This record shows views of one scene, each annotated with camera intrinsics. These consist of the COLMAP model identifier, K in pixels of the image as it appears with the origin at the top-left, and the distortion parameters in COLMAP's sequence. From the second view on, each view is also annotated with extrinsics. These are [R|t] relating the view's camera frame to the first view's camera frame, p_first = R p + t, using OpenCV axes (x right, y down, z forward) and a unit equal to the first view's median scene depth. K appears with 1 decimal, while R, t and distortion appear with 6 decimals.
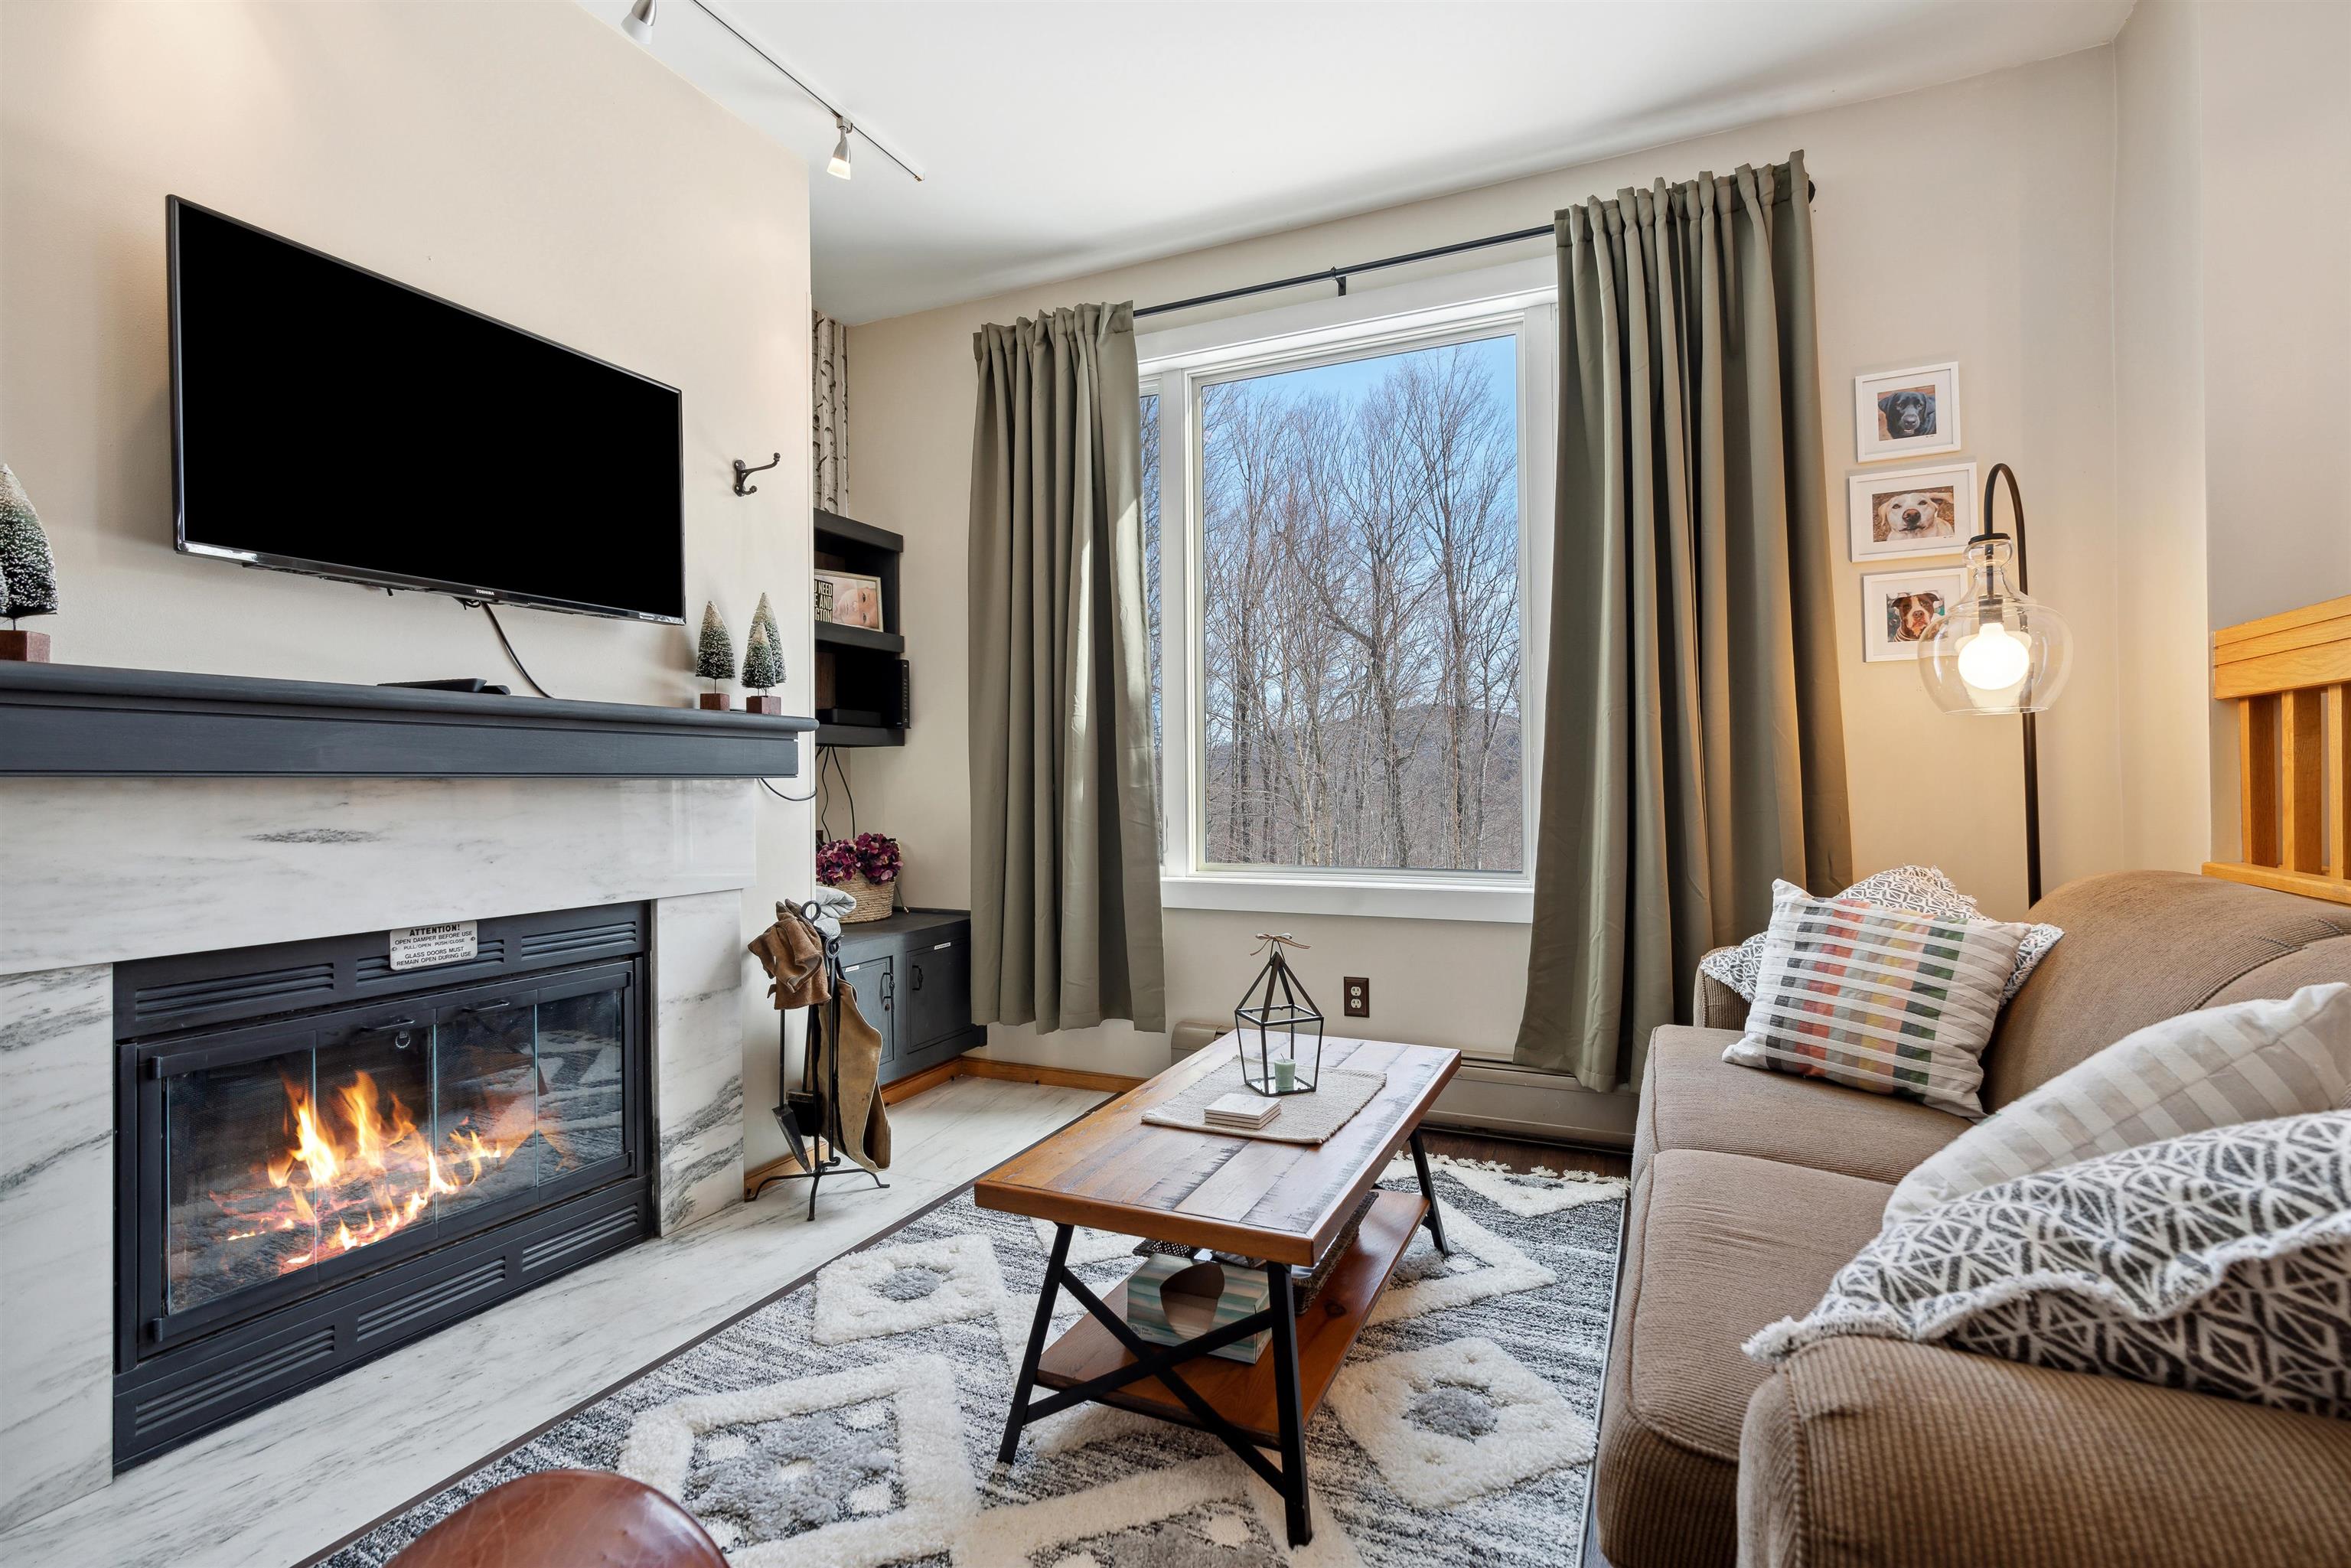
lens RADIAL K [[1080.2, 0, 1185.8], [0, 1080.2, 780.1], [0, 0, 1]] dist [0.006288, 0.000421]
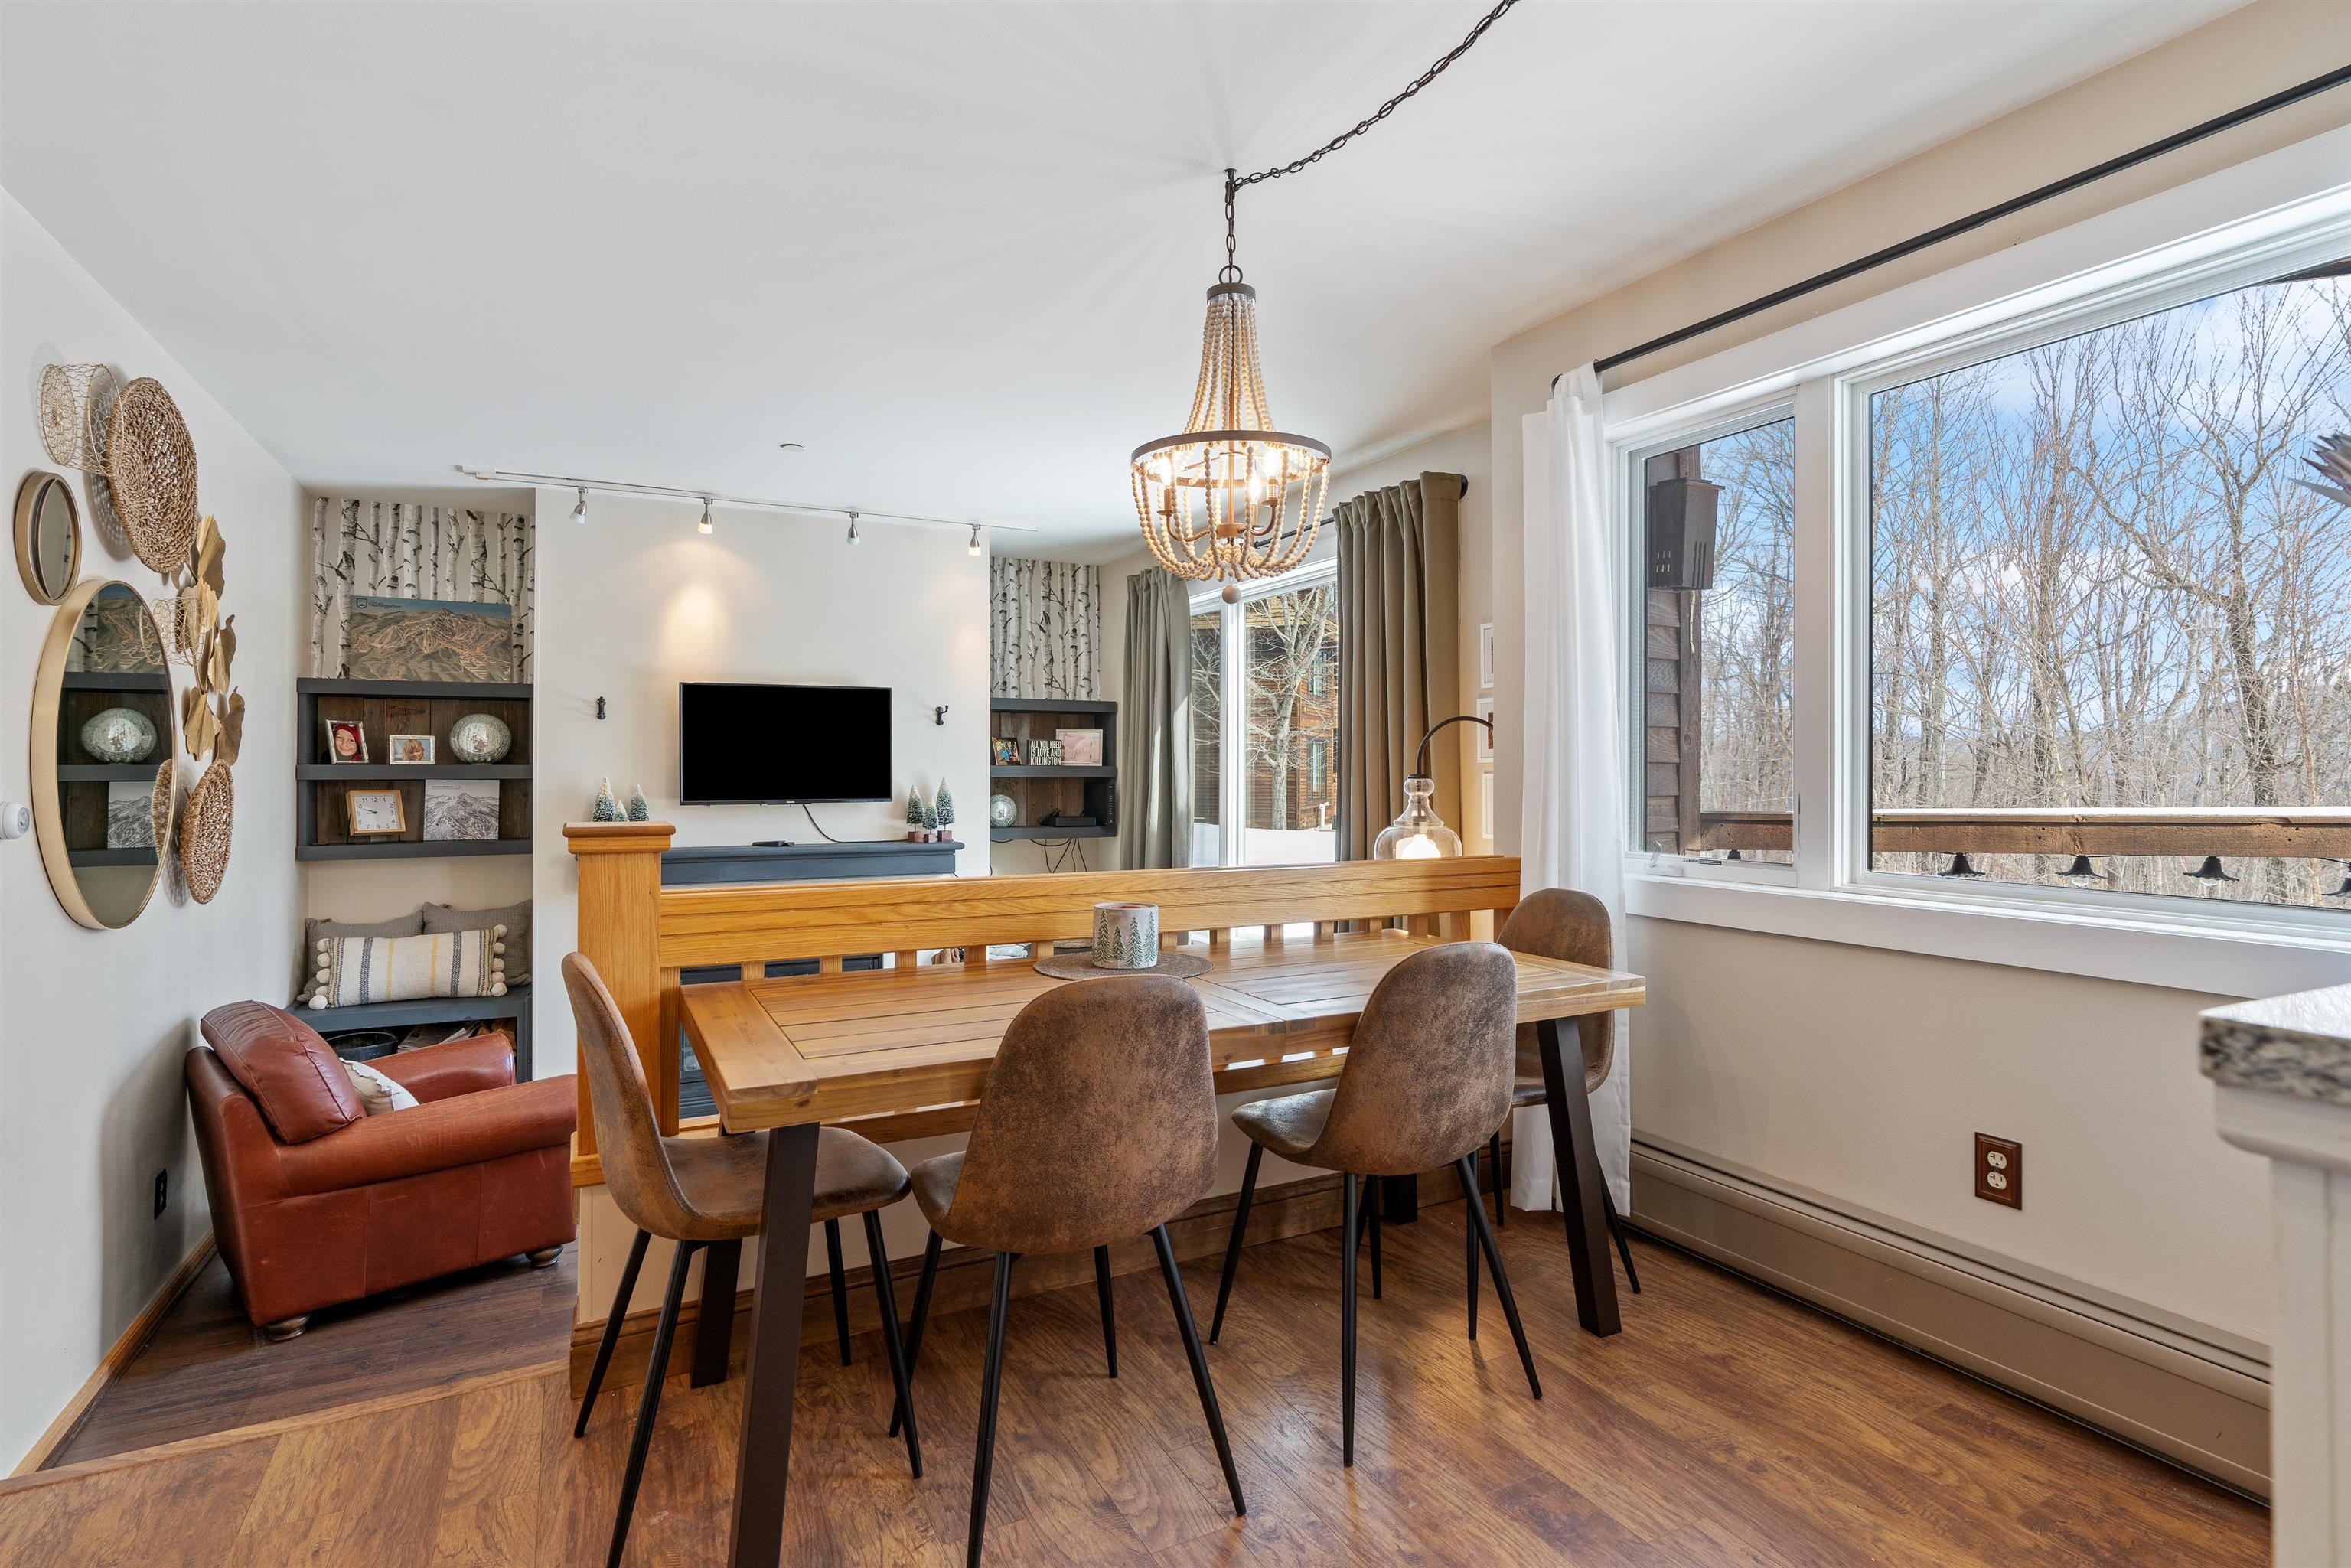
lens RADIAL K [[1156.5, 0, 1172.0], [0, 1156.5, 774.3], [0, 0, 1]] dist [-0.001478, -0.000021]
pose [[0.789571, 0.005306, -0.613636, 1.186310], [-0.005027, 0.999985, 0.002178, -0.185467], [0.613638, 0.001366, 0.789586, -0.370158]]
